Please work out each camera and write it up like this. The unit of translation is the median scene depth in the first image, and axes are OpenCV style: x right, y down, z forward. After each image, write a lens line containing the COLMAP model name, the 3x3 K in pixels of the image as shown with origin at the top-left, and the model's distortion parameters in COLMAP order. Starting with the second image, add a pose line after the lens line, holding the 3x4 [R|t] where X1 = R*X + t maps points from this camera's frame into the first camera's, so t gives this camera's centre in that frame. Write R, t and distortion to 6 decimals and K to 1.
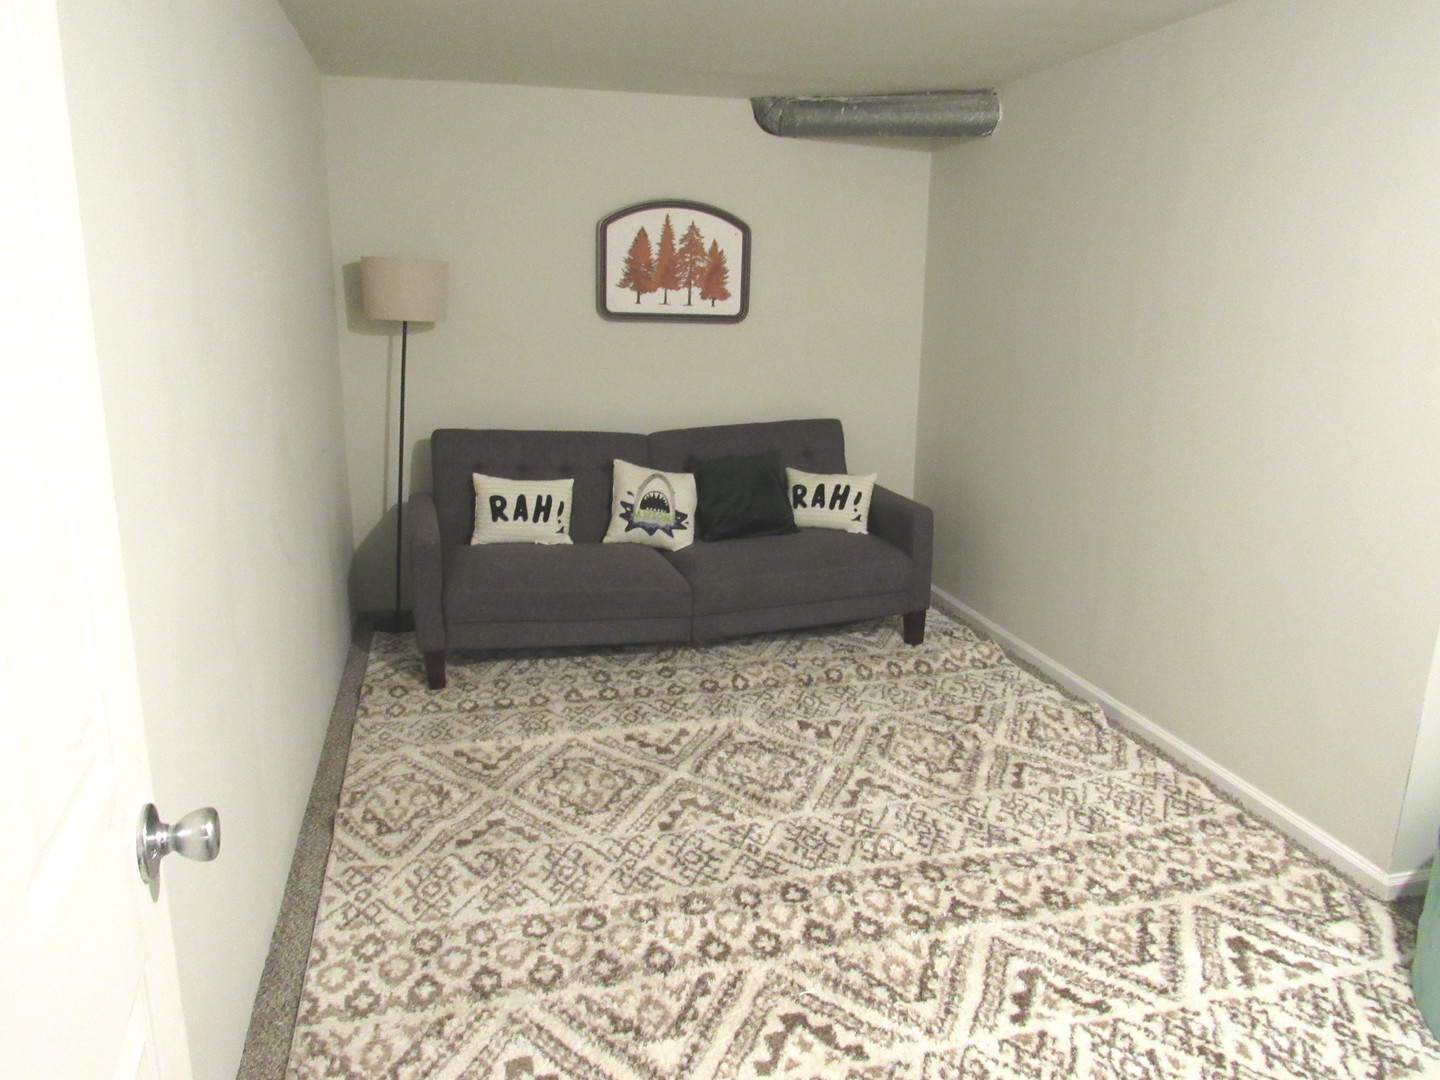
lens RADIAL K [[1030.1, 0, 714.3], [0, 1030.1, 544.4], [0, 0, 1]] dist [-0.030817, 0.009786]
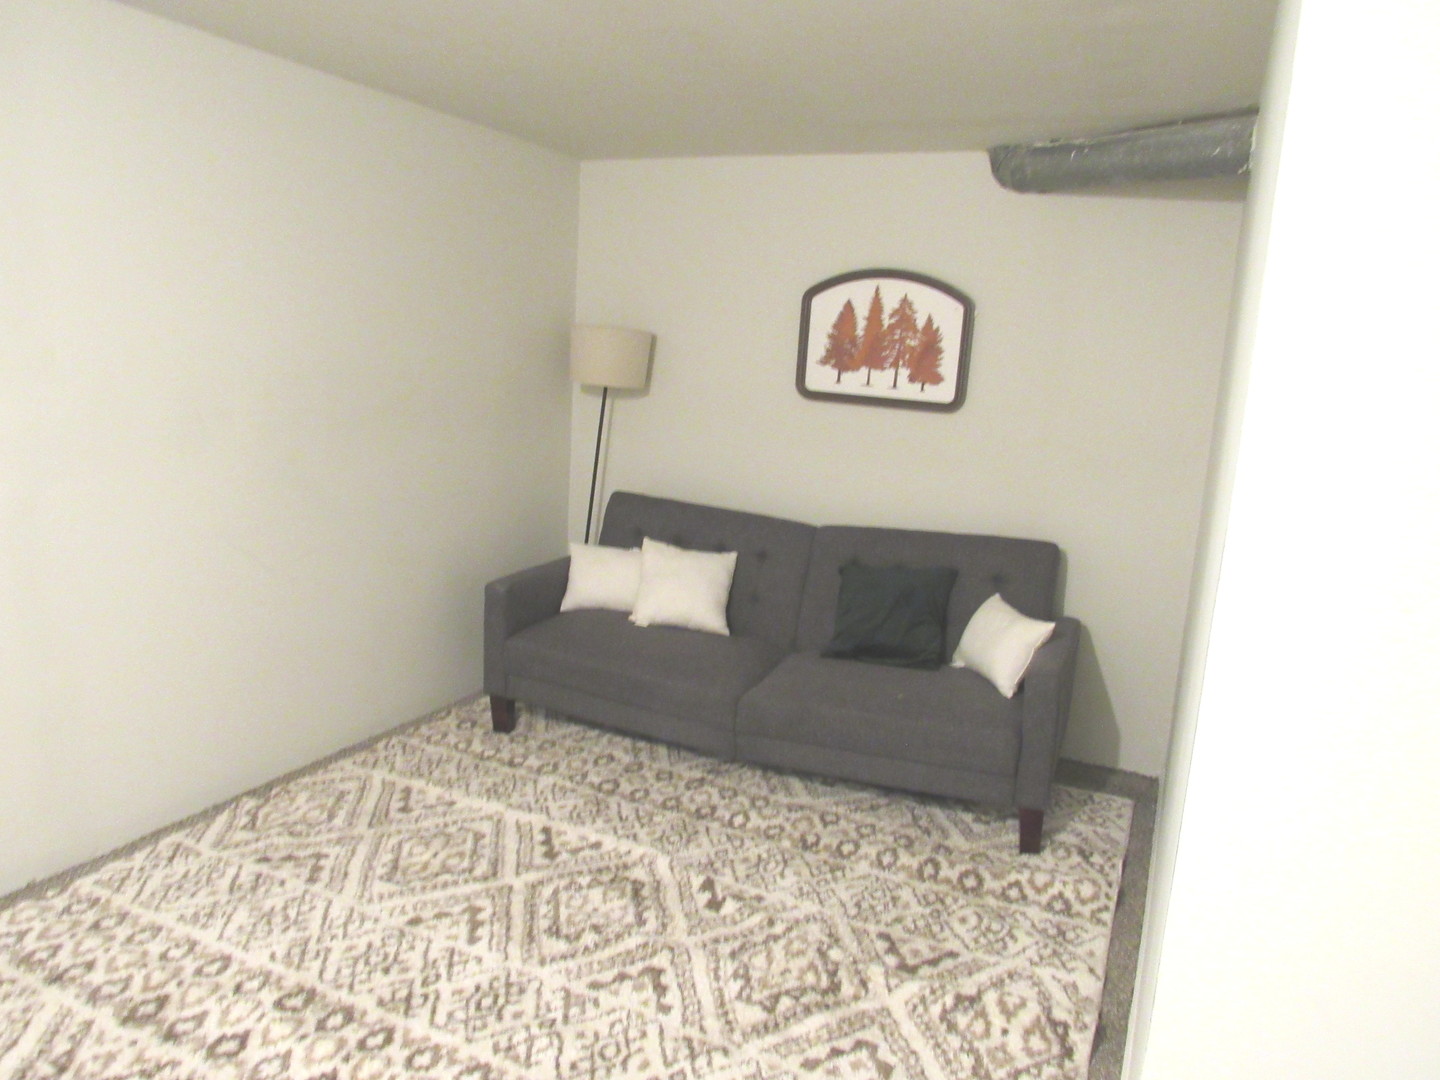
lens RADIAL K [[1030.1, 0, 707.3], [0, 1030.1, 544.7], [0, 0, 1]] dist [-0.030817, 0.009786]
pose [[0.764668, 0.151863, -0.626275, 0.428405], [-0.195697, 0.980664, -0.001143, -0.071388], [0.613992, 0.123434, 0.779601, 0.242291]]
